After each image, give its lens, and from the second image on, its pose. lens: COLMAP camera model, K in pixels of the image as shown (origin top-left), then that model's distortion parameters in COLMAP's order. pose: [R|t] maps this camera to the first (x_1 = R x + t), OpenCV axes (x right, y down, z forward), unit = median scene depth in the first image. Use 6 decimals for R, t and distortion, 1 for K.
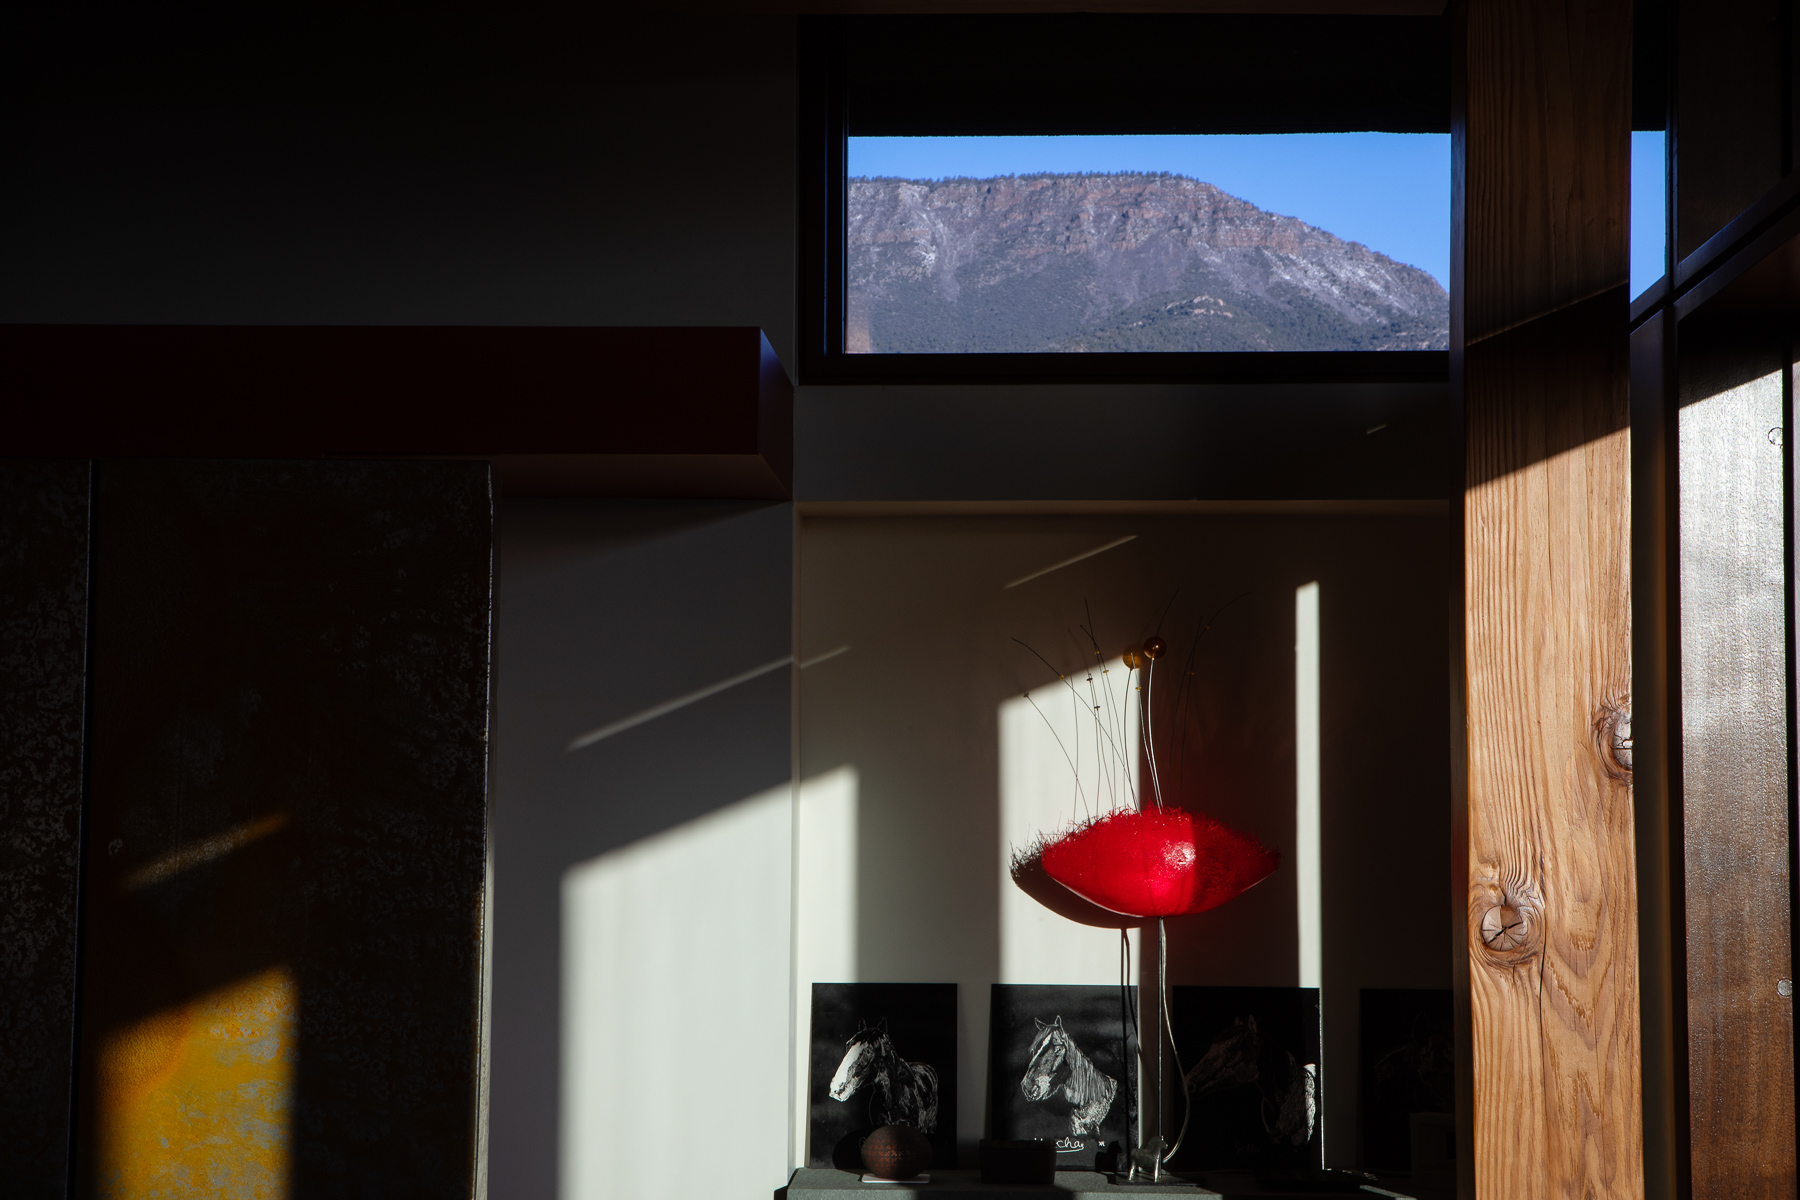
lens RADIAL K [[3341.2, 0, 900.2], [0, 3341.2, 597.3], [0, 0, 1]] dist [0.174891, 0.000000]
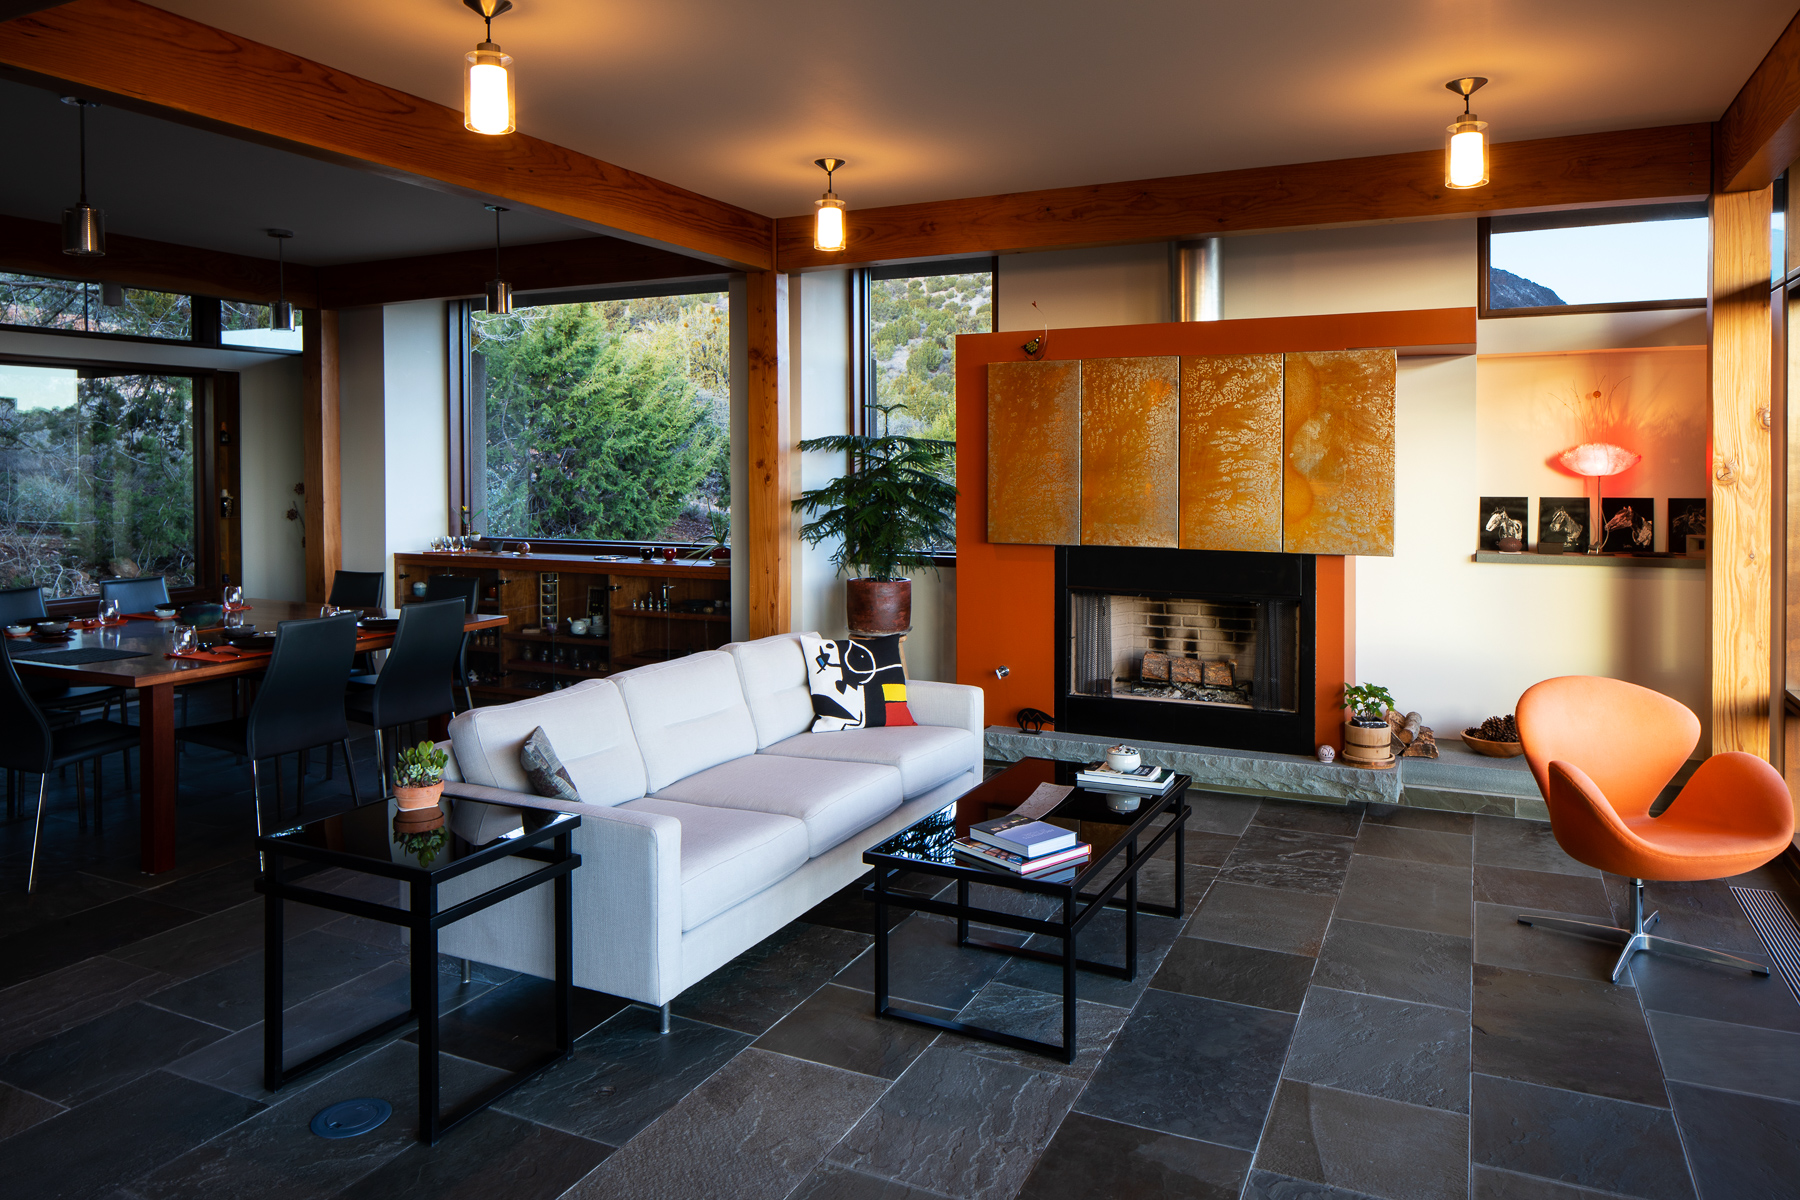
lens RADIAL K [[1226.6, 0, 884.5], [0, 1226.6, 481.3], [0, 0, 1]] dist [-0.010279, -0.001861]
pose [[0.915636, -0.002309, -0.402003, -0.095955], [0.034590, 0.996728, 0.073060, -0.013166], [0.400518, -0.080802, 0.912719, -0.438011]]
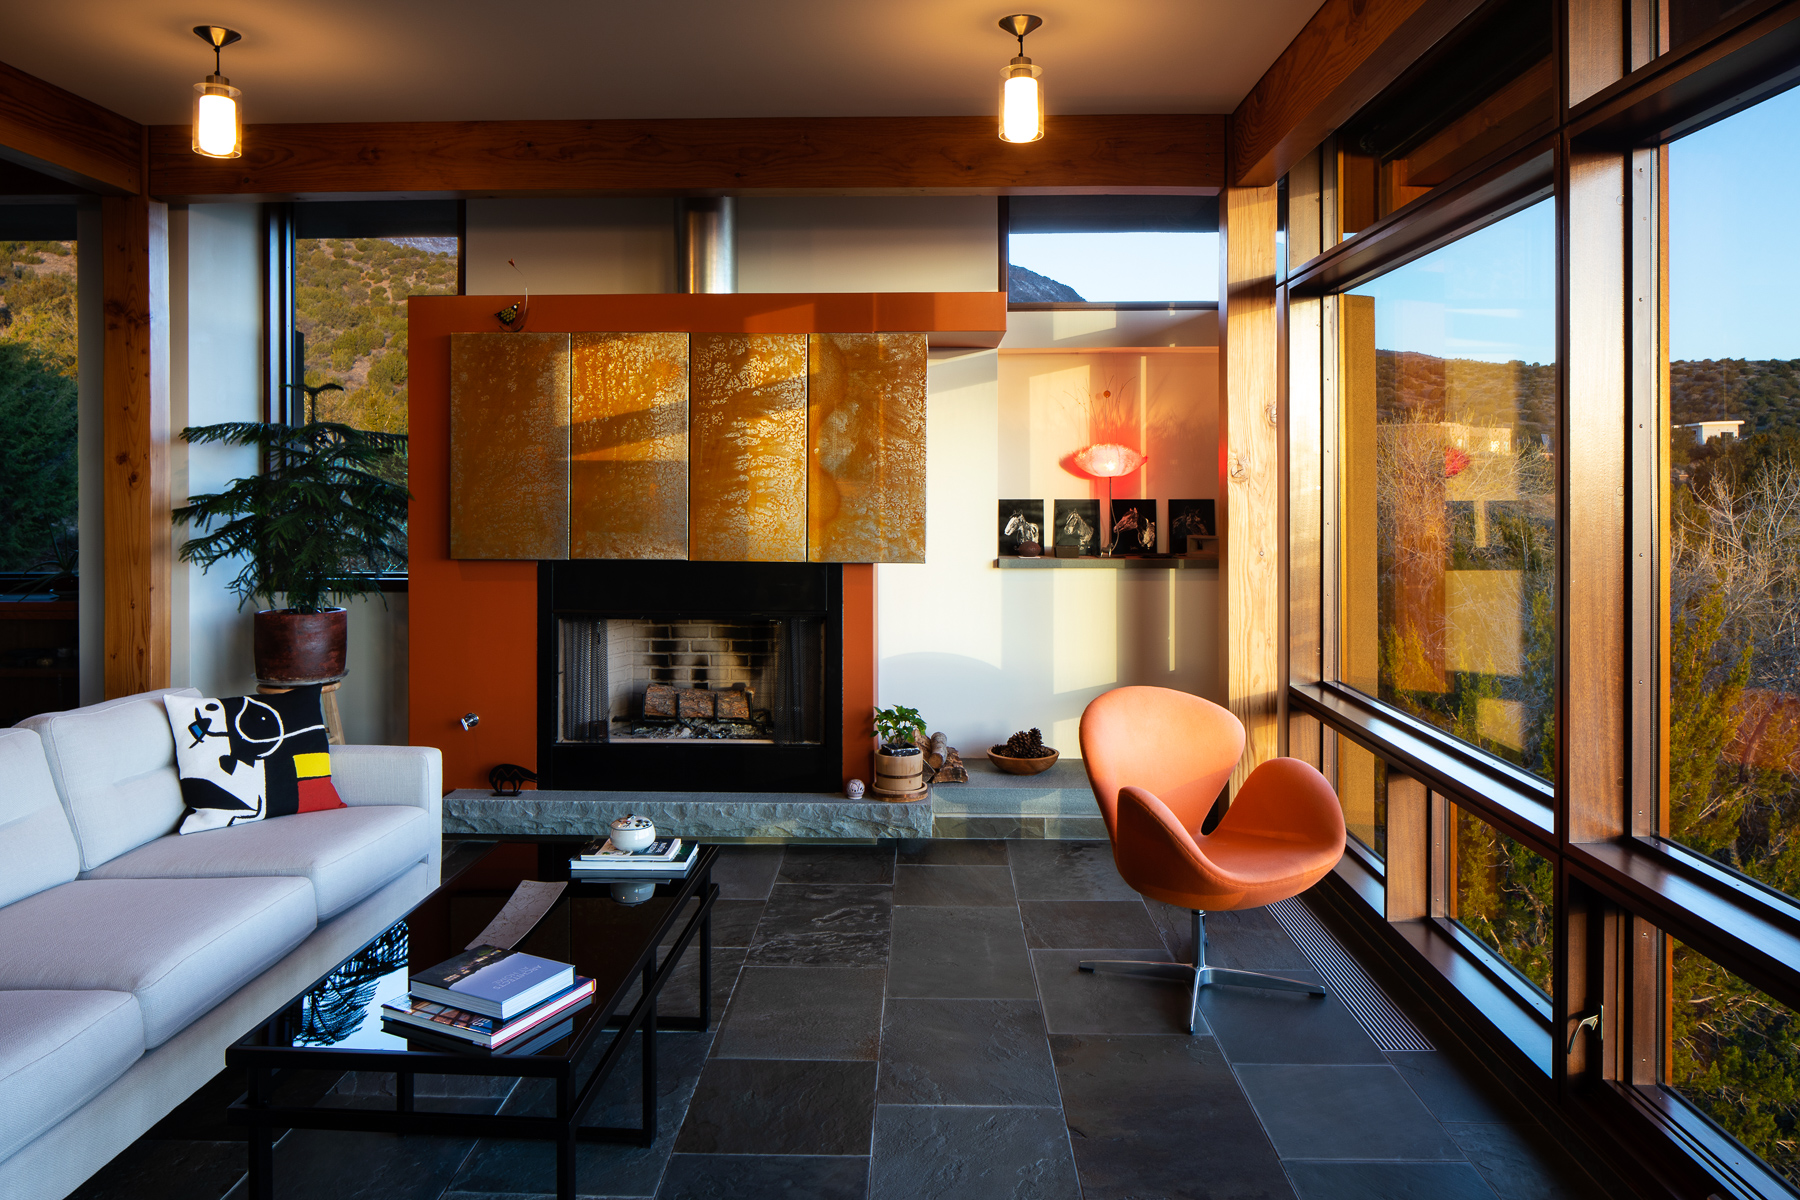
lens RADIAL K [[1226.6, 0, 894.1], [0, 1226.6, 489.4], [0, 0, 1]] dist [-0.010279, -0.001861]
pose [[0.999932, -0.005395, 0.010366, -0.165978], [0.004656, 0.997539, 0.069965, 0.027483], [-0.010718, -0.069912, 0.997496, -0.206131]]
